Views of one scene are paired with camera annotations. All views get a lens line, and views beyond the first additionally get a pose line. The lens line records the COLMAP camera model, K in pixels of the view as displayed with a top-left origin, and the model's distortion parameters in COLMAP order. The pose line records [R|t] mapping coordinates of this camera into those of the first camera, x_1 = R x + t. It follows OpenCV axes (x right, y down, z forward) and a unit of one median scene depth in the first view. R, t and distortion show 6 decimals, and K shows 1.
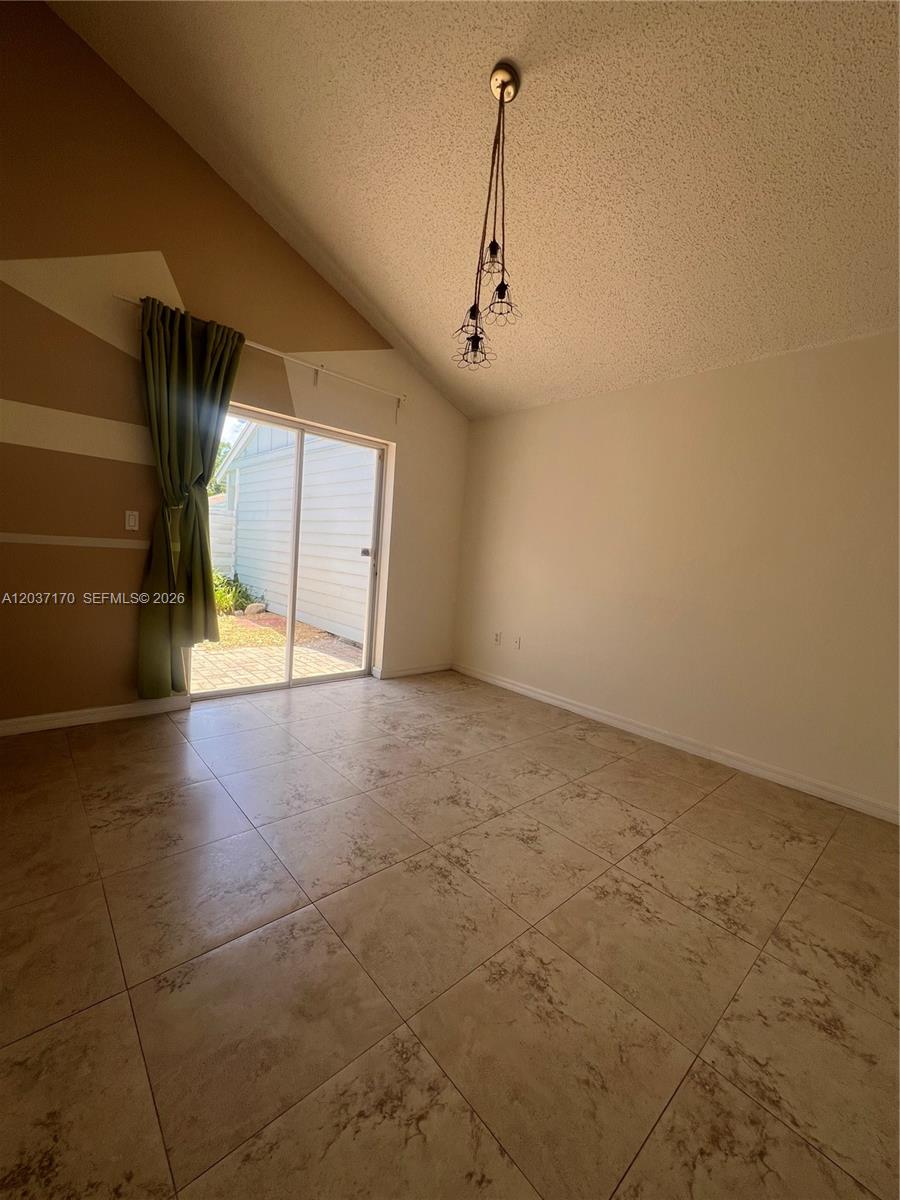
lens RADIAL K [[486.9, 0, 448.4], [0, 486.9, 596.6], [0, 0, 1]] dist [-0.002318, -0.000299]
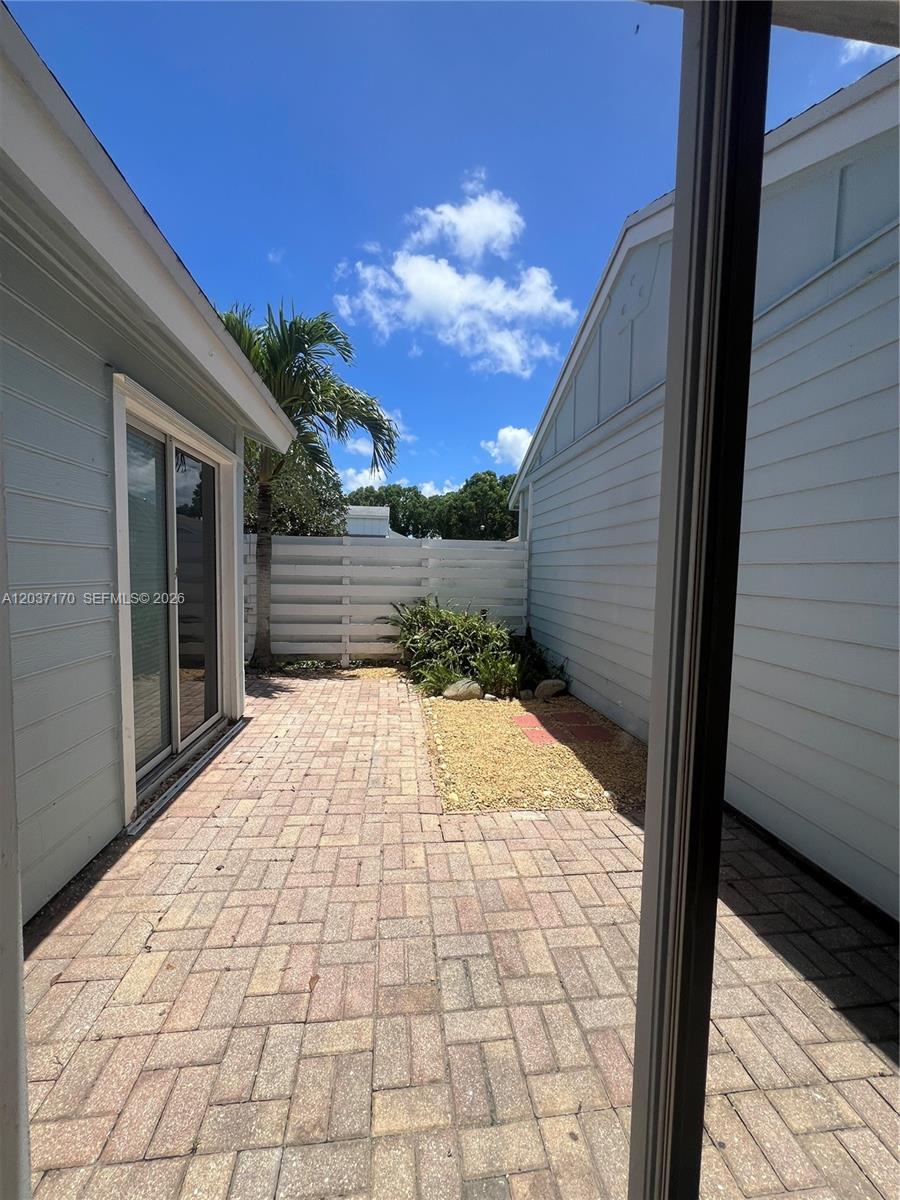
lens RADIAL K [[486.9, 0, 448.9], [0, 486.9, 597.6], [0, 0, 1]] dist [-0.002318, -0.000299]
pose [[0.816838, -0.025536, -0.576301, -0.288518], [-0.011724, 0.998078, -0.060843, -0.114985], [0.576748, 0.056456, 0.814969, 0.849427]]
